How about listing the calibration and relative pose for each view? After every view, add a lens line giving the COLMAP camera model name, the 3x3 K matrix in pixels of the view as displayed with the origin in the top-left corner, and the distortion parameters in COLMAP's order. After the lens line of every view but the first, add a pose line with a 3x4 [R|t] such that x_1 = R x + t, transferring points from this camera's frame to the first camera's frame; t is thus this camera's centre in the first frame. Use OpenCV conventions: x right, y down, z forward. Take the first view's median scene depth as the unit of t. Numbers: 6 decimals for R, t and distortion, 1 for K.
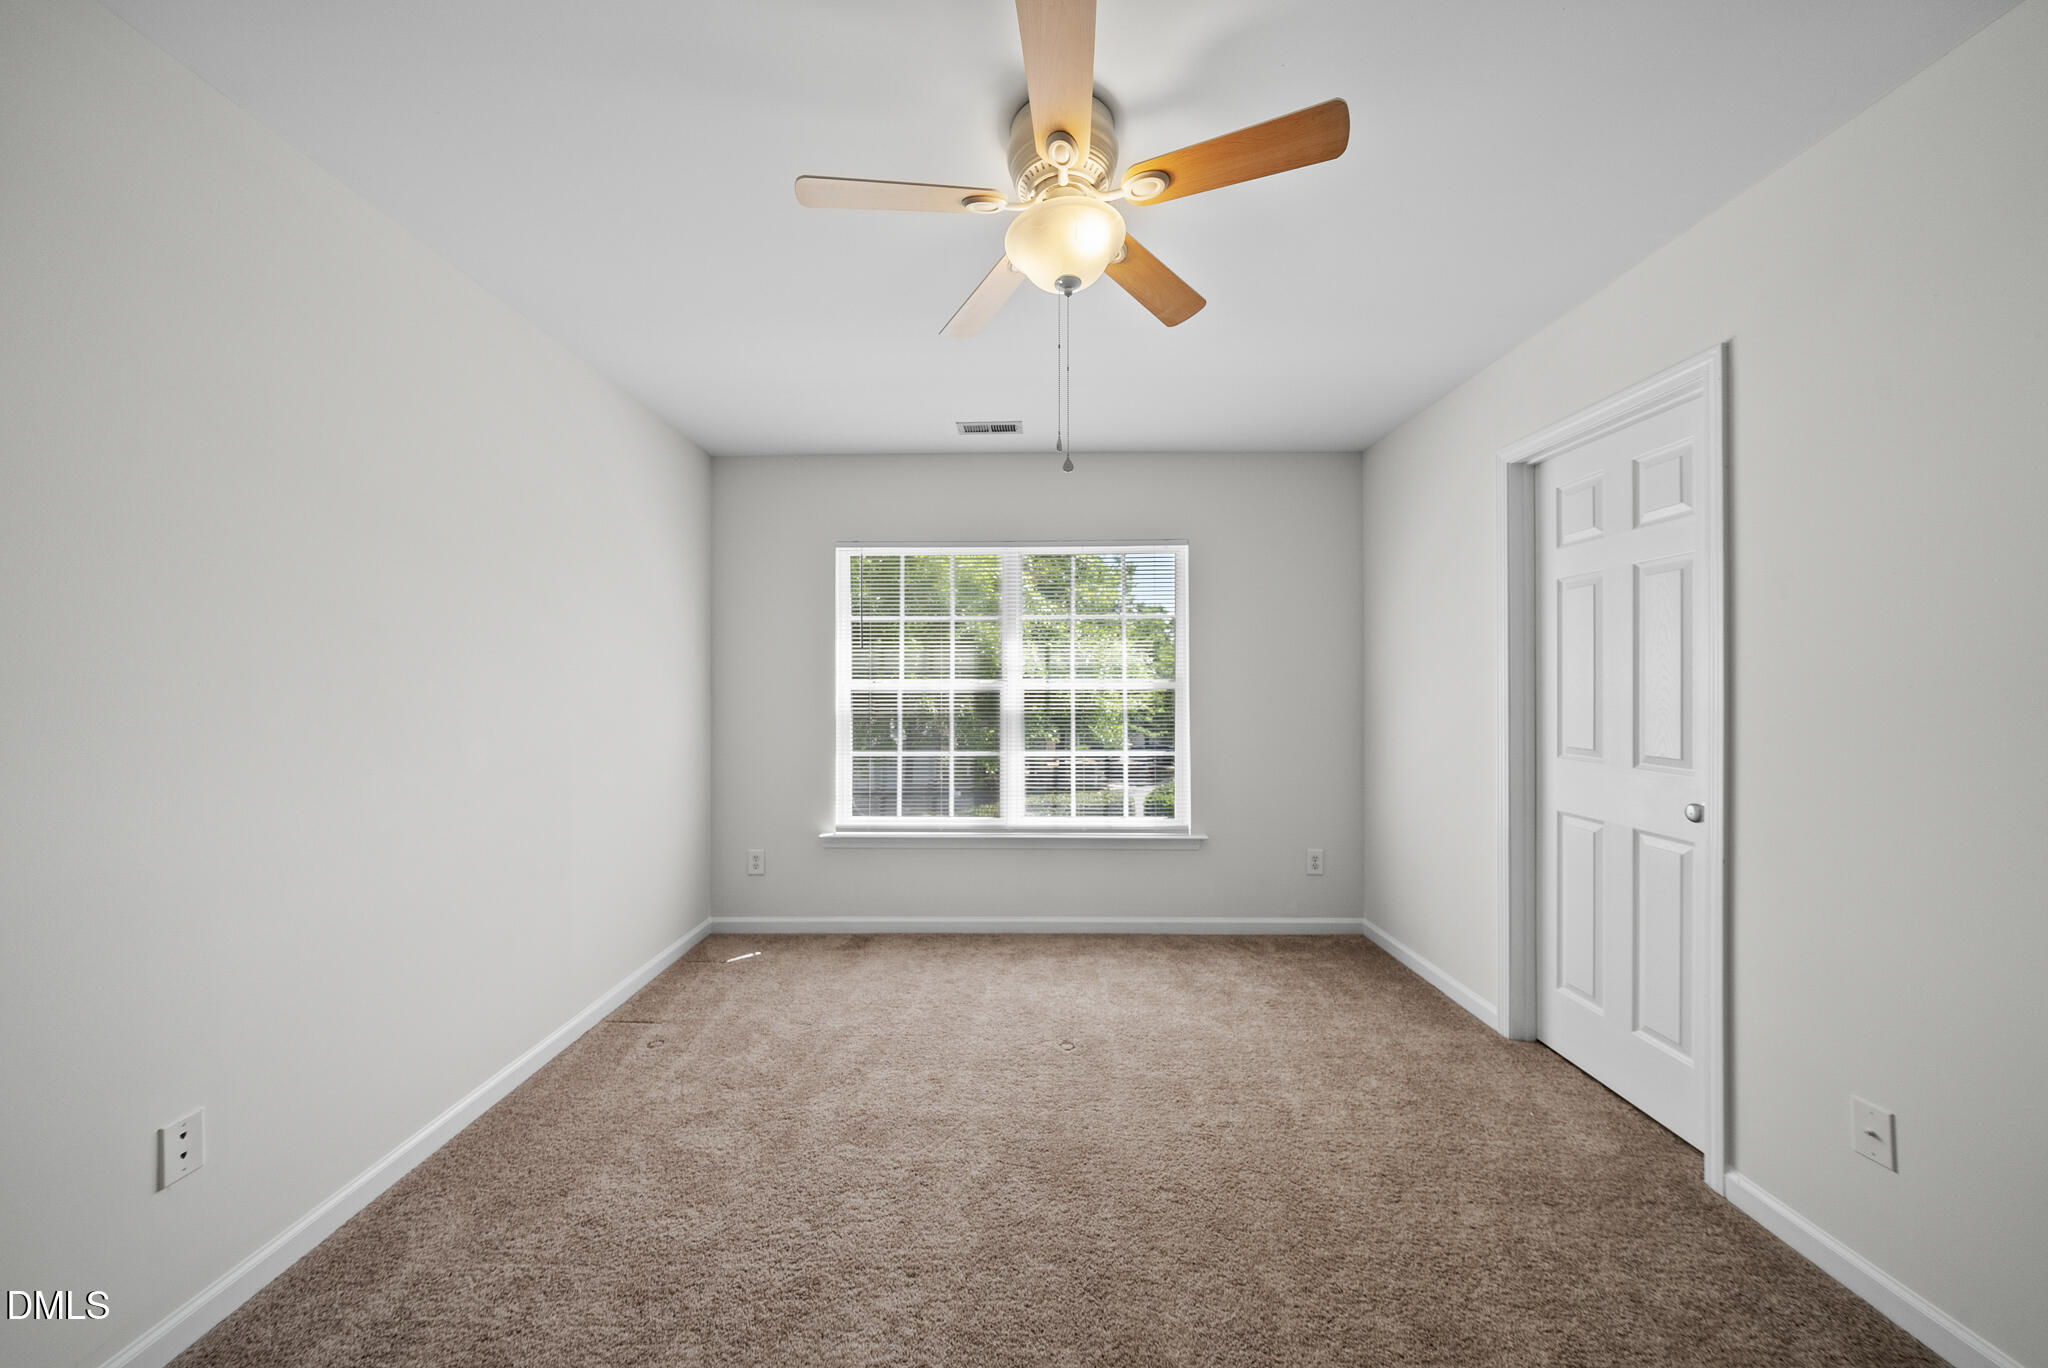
lens RADIAL K [[706.4, 0, 1016.7], [0, 706.4, 679.8], [0, 0, 1]] dist [-0.007970, 0.000043]
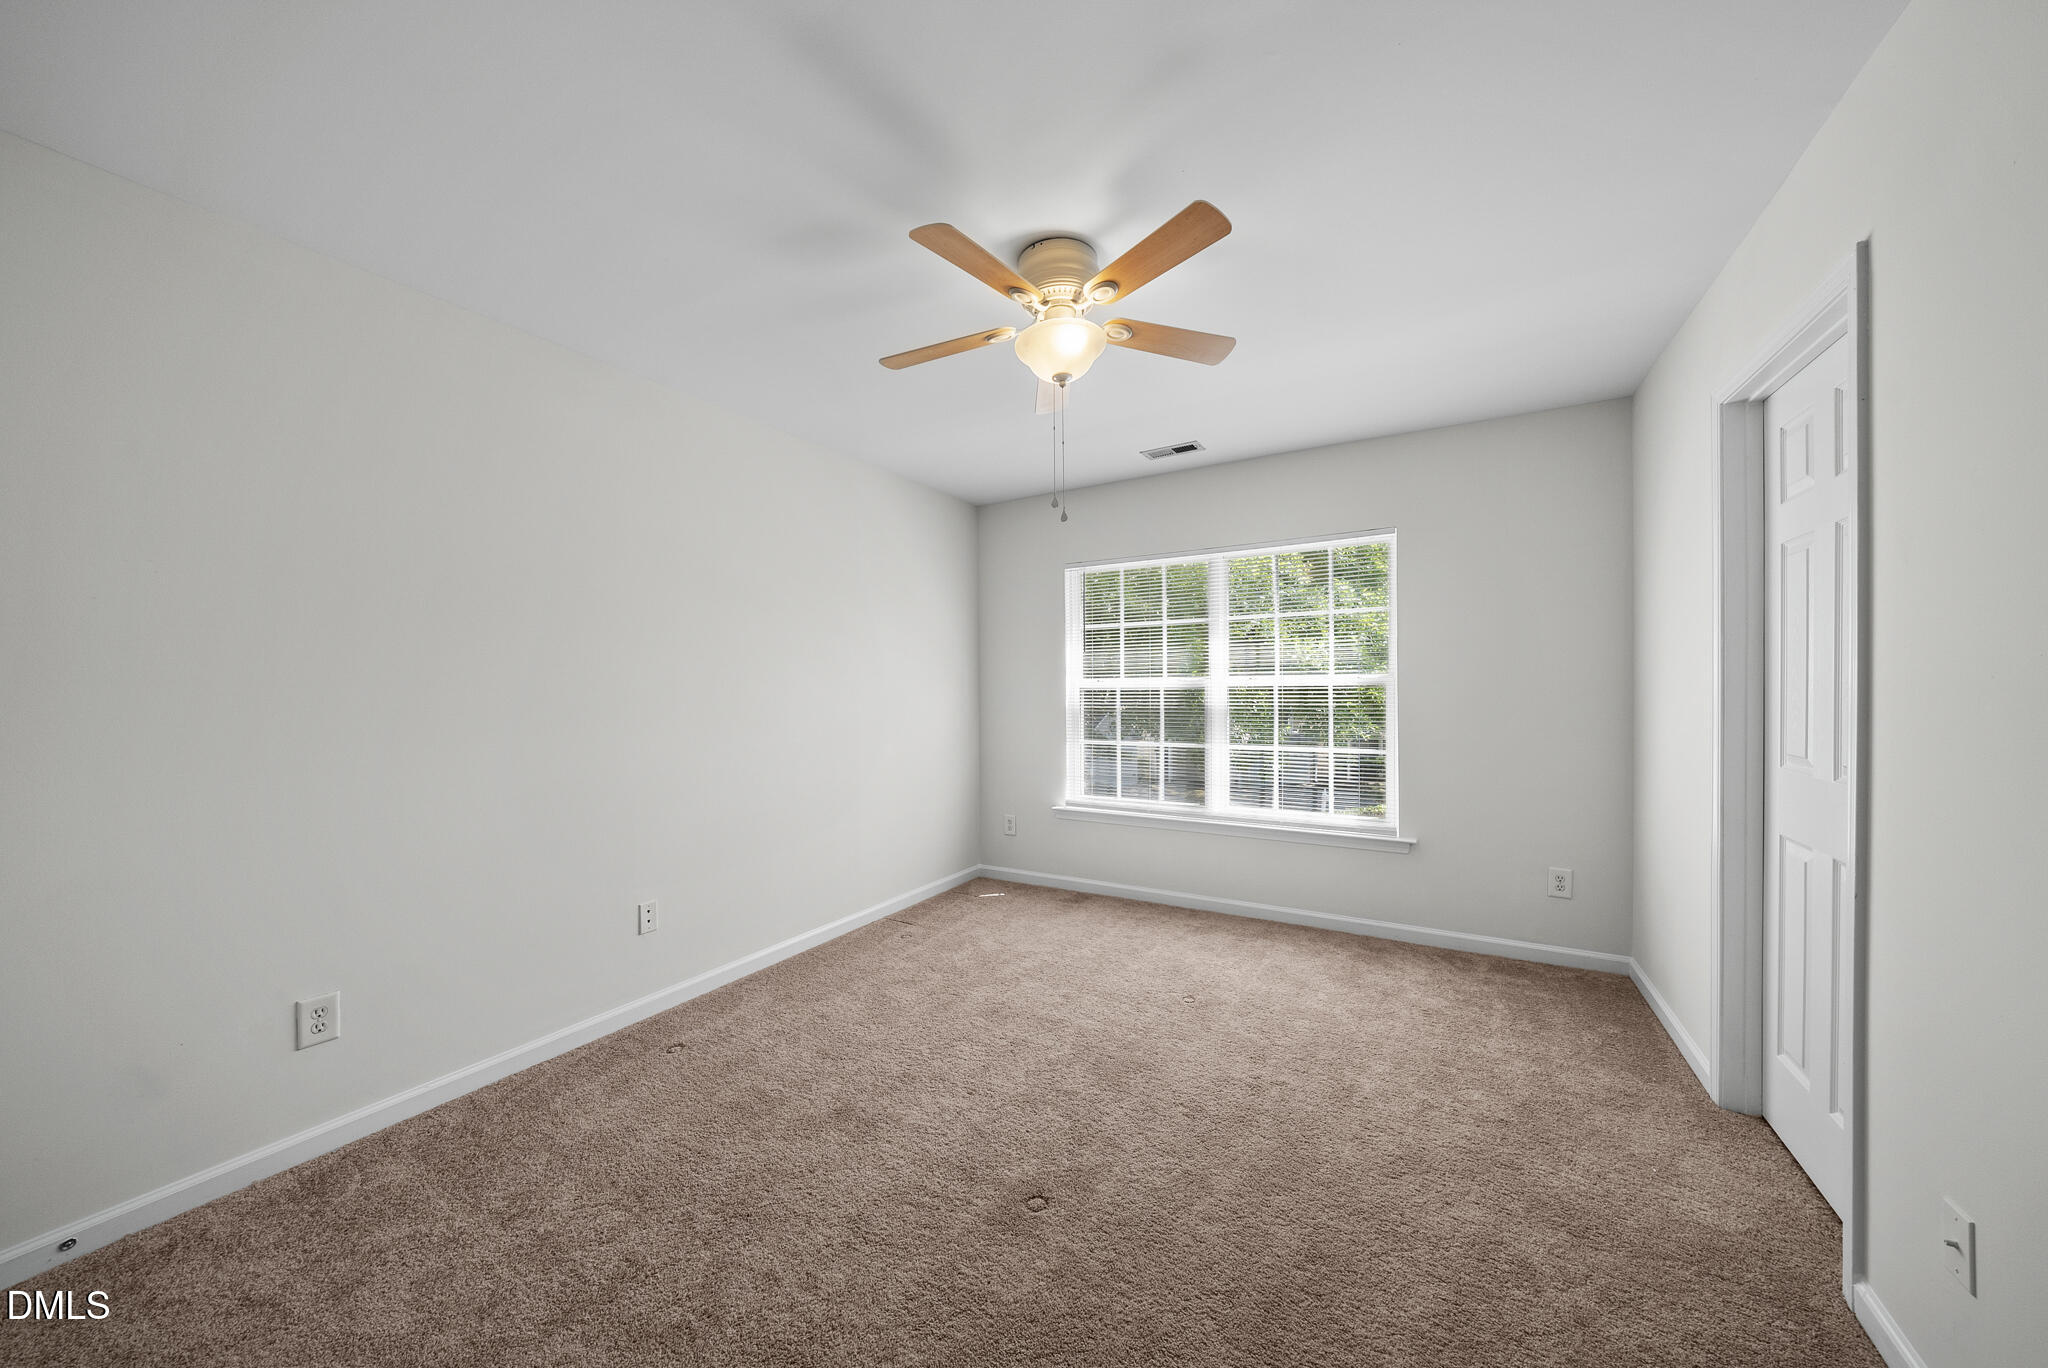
lens RADIAL K [[706.4, 0, 1016.0], [0, 706.4, 687.0], [0, 0, 1]] dist [-0.007970, 0.000043]
pose [[0.863770, -0.006655, -0.503843, 0.407054], [0.013848, 0.999849, 0.010534, -0.000988], [0.503697, -0.016076, 0.863731, -0.116178]]
